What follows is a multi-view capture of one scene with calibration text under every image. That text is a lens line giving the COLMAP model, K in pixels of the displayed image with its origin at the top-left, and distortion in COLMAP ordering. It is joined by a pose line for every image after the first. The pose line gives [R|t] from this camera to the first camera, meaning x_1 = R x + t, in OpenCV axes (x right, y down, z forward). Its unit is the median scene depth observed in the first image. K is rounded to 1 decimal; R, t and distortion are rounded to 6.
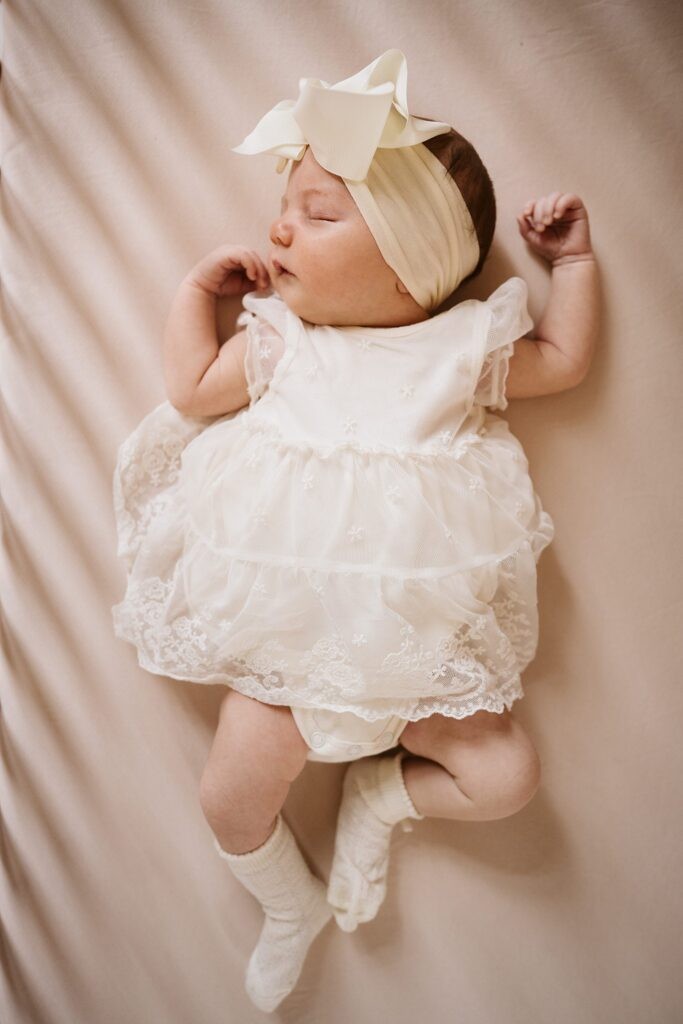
lens RADIAL K [[956.6, 0, 362.8], [0, 956.6, 517.0], [0, 0, 1]] dist [-0.000973, 0.000000]
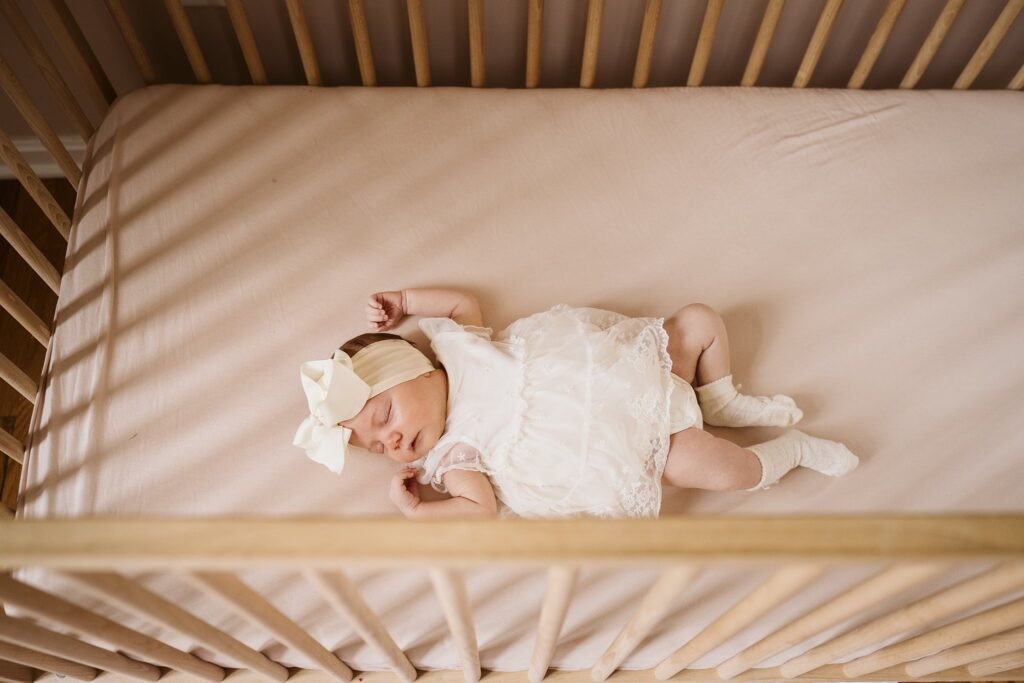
lens RADIAL K [[956.6, 0, 516.5], [0, 956.6, 344.9], [0, 0, 1]] dist [-0.000973, 0.000000]
pose [[-0.016059, -0.917528, 0.397346, -0.597849], [0.999802, -0.010071, 0.017152, -0.103390], [-0.011736, 0.397543, 0.917509, -0.622649]]
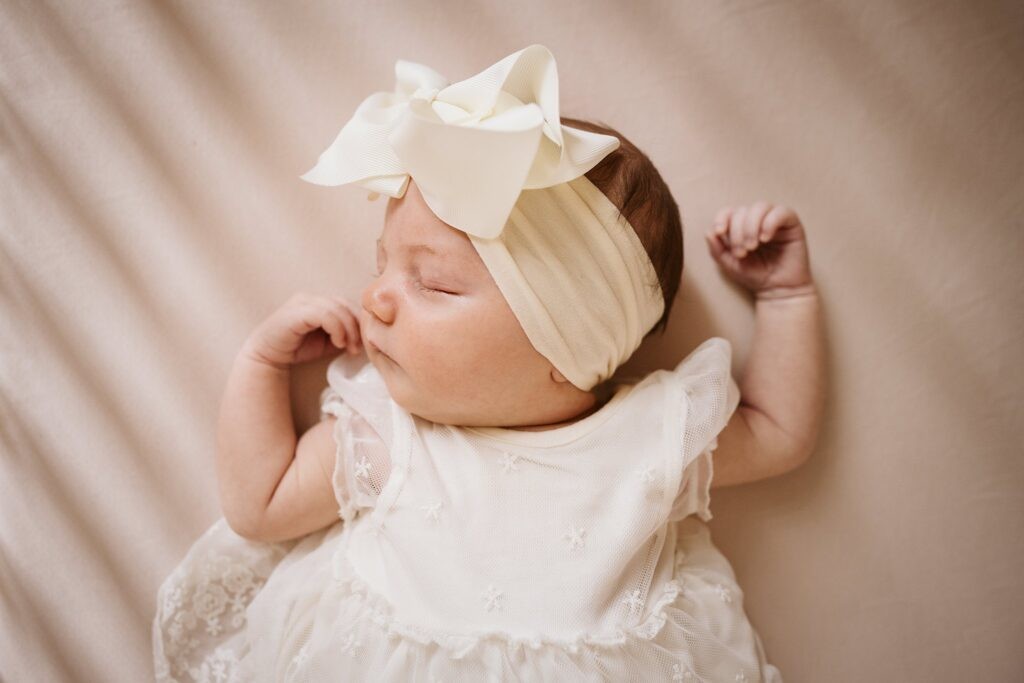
lens RADIAL K [[956.6, 0, 513.1], [0, 956.6, 333.0], [0, 0, 1]] dist [-0.000973, 0.000000]
pose [[0.998248, -0.042590, 0.041080, -0.018223], [0.043048, 0.999020, -0.010325, -0.260561], [-0.040600, 0.012075, 0.999103, 0.312415]]
